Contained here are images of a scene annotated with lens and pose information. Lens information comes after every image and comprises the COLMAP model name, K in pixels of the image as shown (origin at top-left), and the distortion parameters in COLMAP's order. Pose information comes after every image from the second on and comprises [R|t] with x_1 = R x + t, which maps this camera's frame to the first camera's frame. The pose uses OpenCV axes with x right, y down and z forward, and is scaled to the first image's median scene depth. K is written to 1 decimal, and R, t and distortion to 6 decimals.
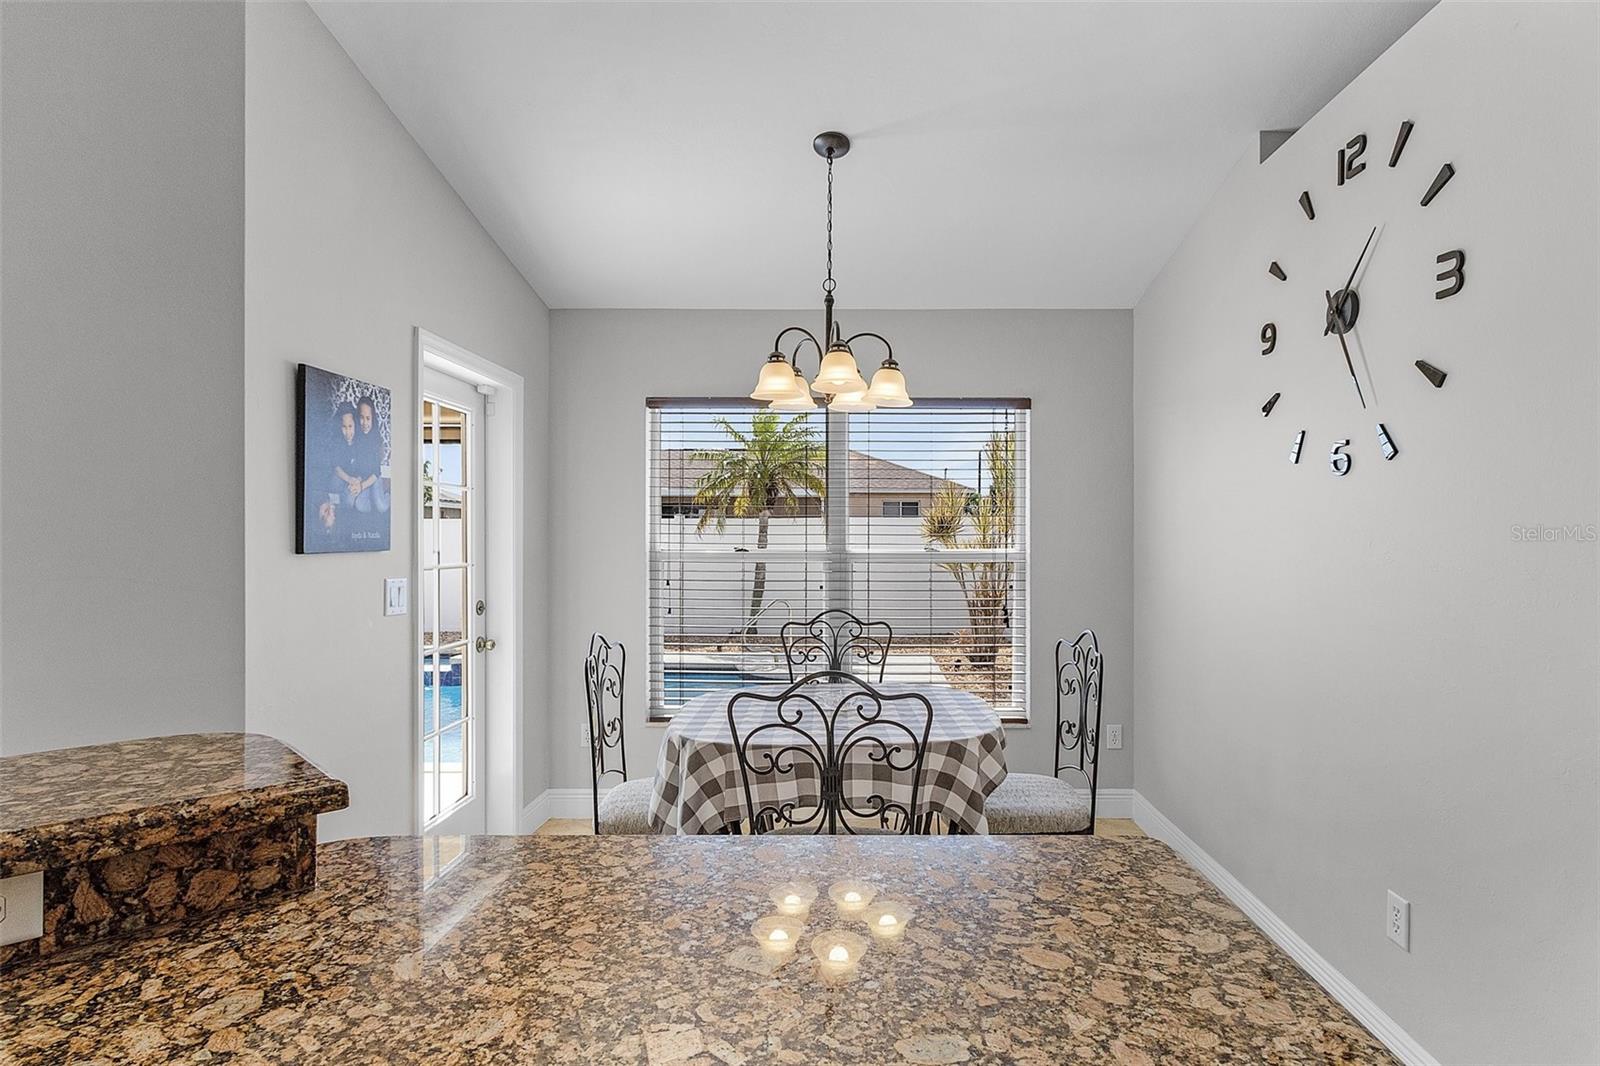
lens RADIAL K [[847.6, 0, 838.3], [0, 847.6, 551.5], [0, 0, 1]] dist [-0.000599, 0.000194]
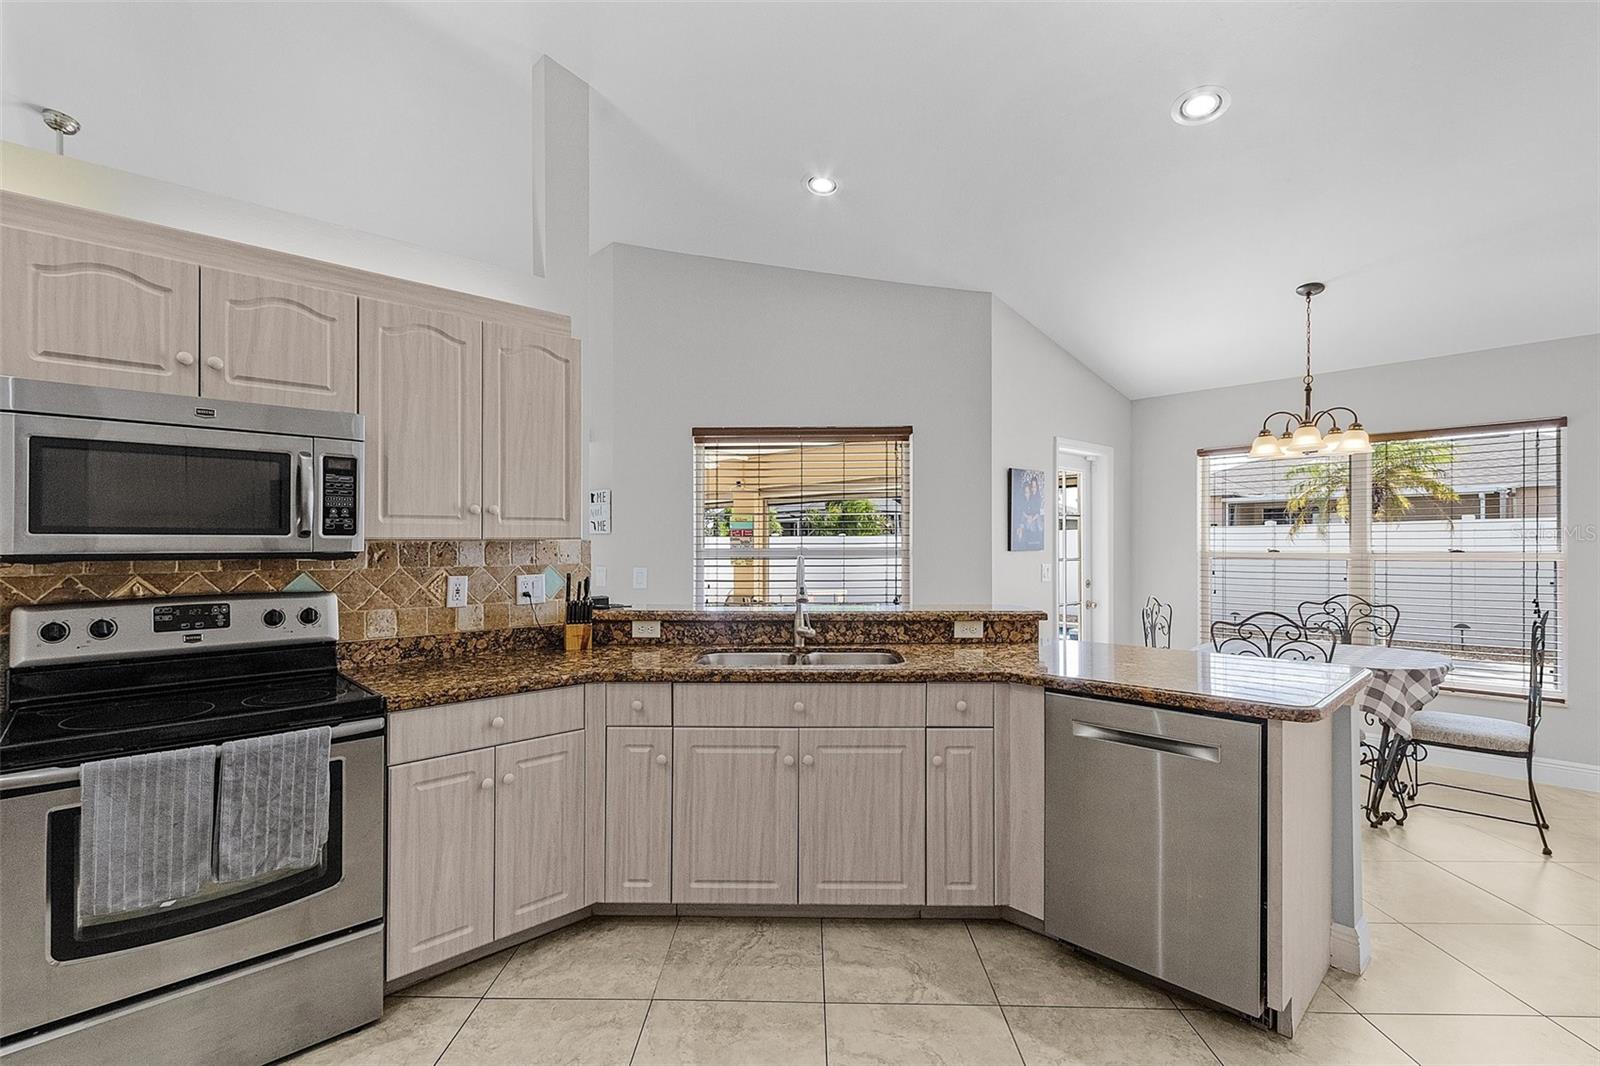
lens RADIAL K [[747.0, 0, 798.3], [0, 747.0, 544.3], [0, 0, 1]] dist [0.000063, -0.000849]
pose [[0.714292, -0.006350, -0.699819, 0.284676], [-0.004358, 0.999899, -0.013521, 0.011492], [0.699834, 0.012707, 0.714192, -0.647333]]
